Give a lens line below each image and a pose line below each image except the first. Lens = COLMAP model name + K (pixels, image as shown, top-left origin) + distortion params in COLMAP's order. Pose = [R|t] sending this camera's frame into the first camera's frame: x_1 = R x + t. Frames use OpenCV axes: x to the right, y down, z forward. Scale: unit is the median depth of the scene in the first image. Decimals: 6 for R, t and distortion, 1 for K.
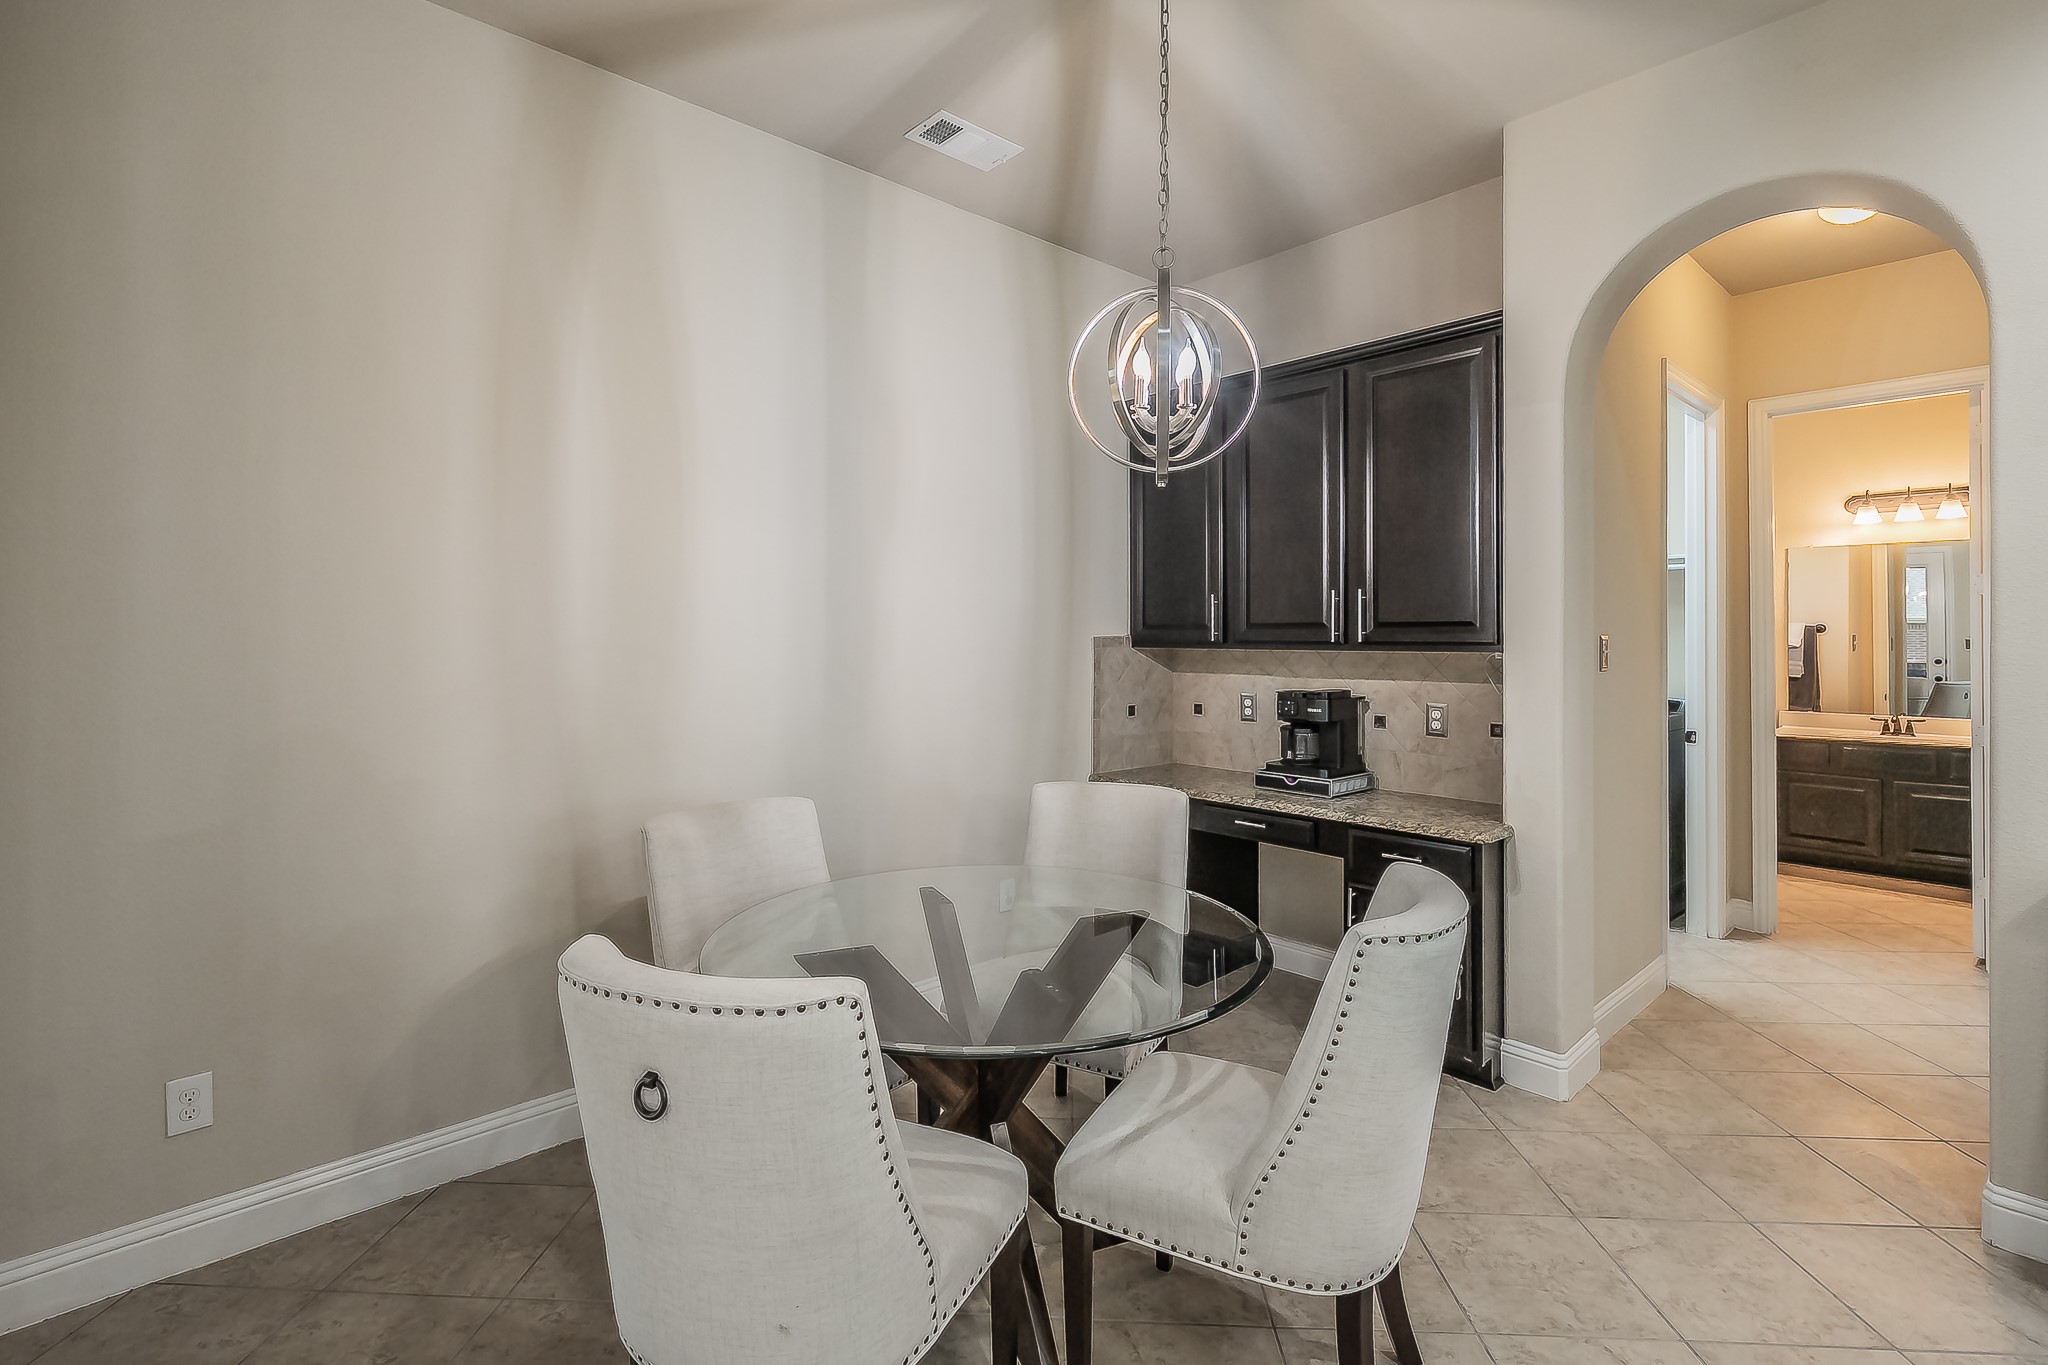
lens RADIAL K [[938.7, 0, 1004.1], [0, 938.7, 654.1], [0, 0, 1]] dist [0.002286, 0.000155]
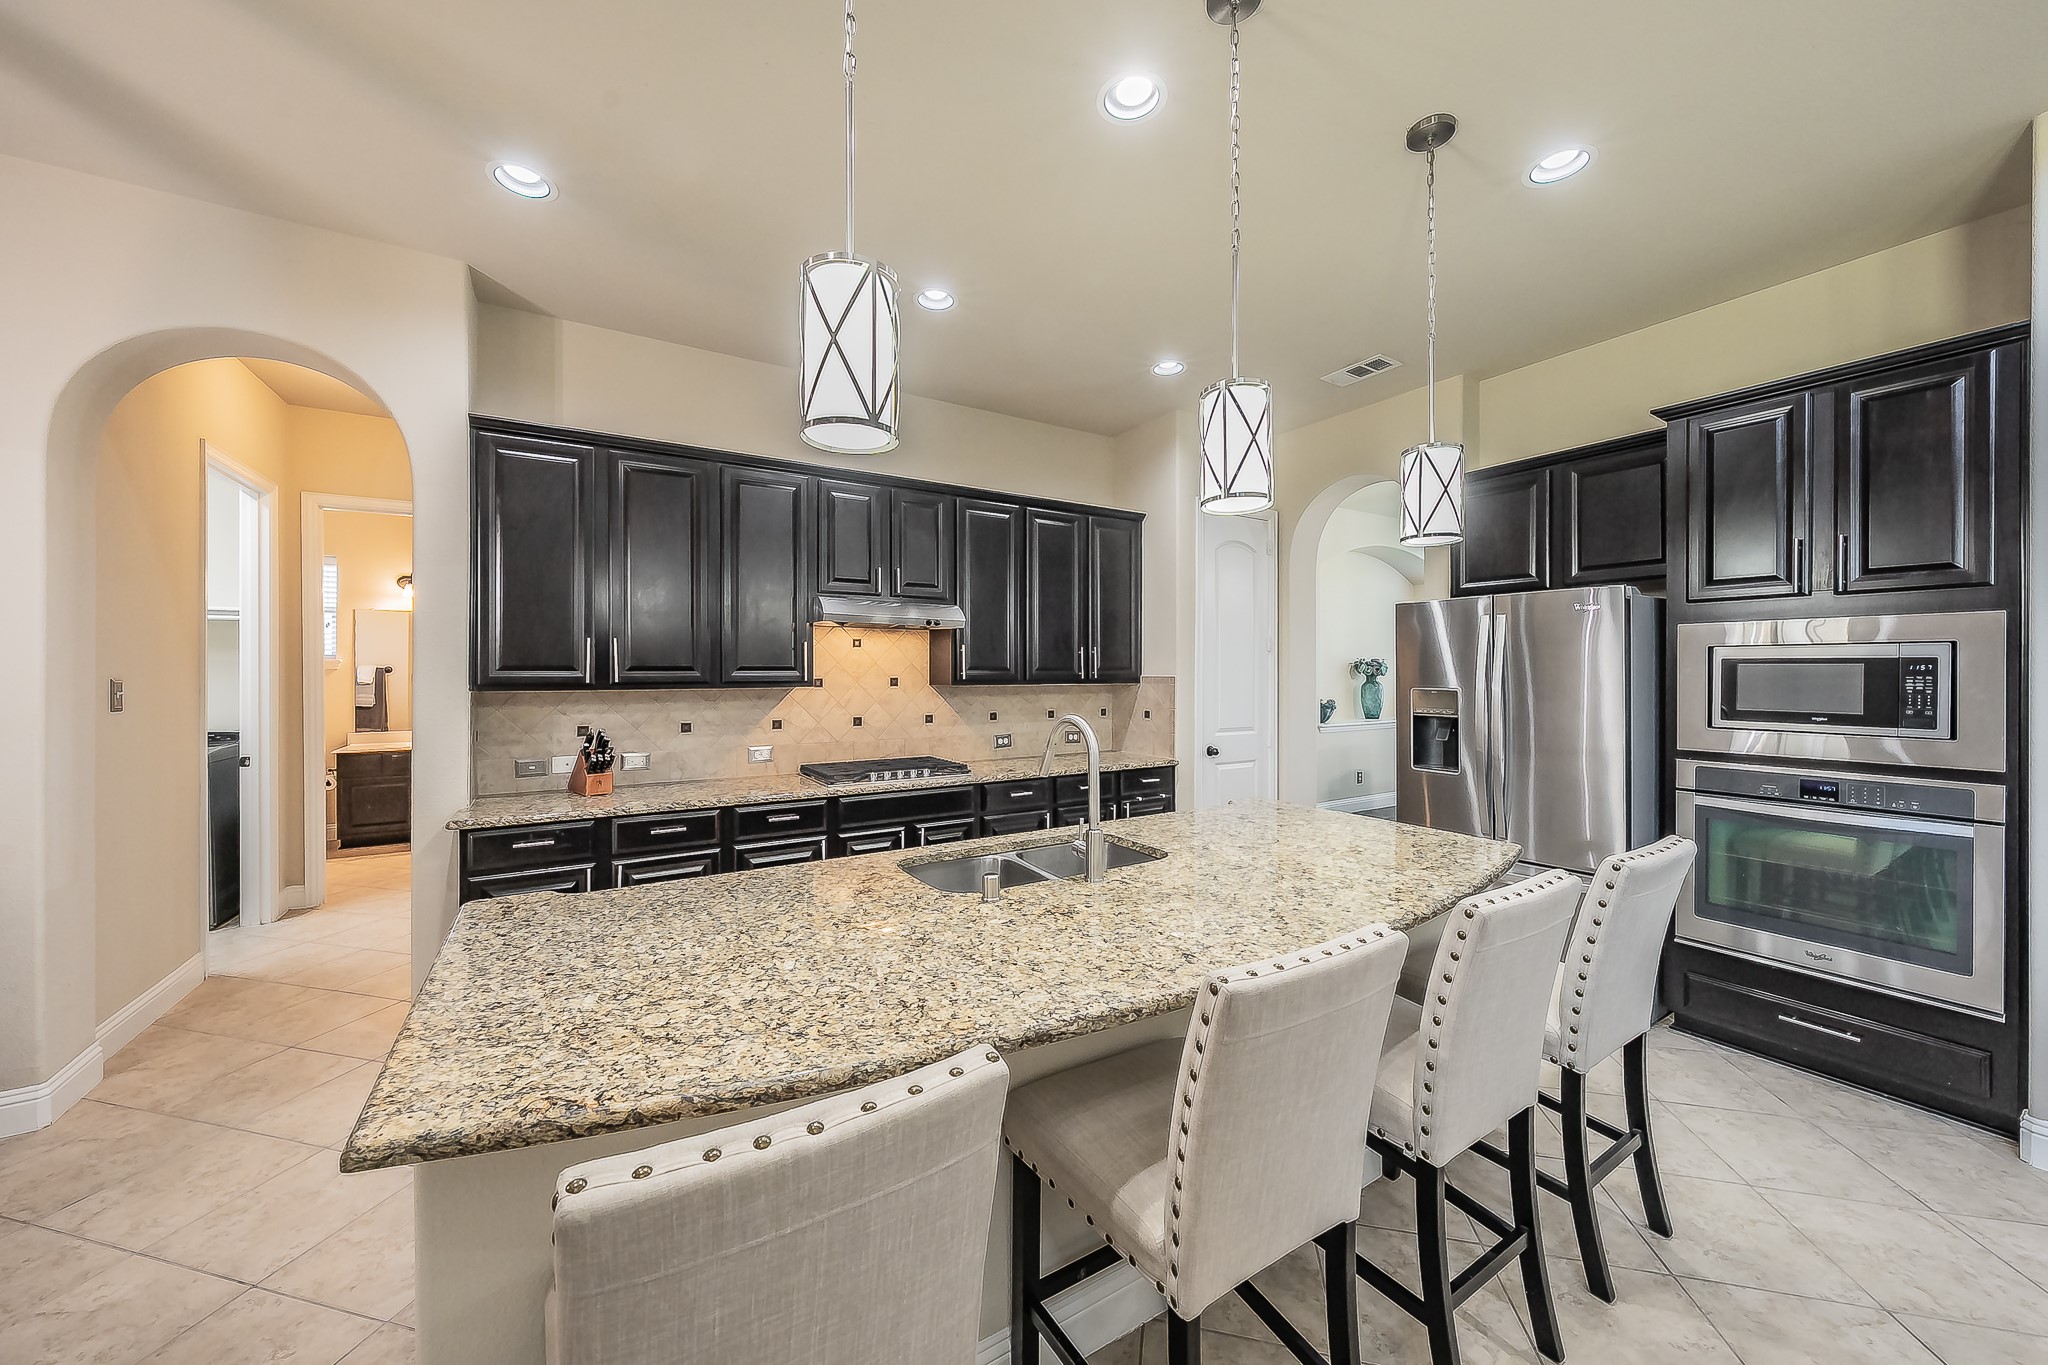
lens RADIAL K [[725.3, 0, 1022.3], [0, 725.3, 674.7], [0, 0, 1]] dist [-0.000143, 0.000171]
pose [[0.175522, -0.003837, 0.984468, -0.003677], [0.020780, 0.999784, 0.000192, -0.002714], [-0.984256, 0.020423, 0.175564, -0.164469]]
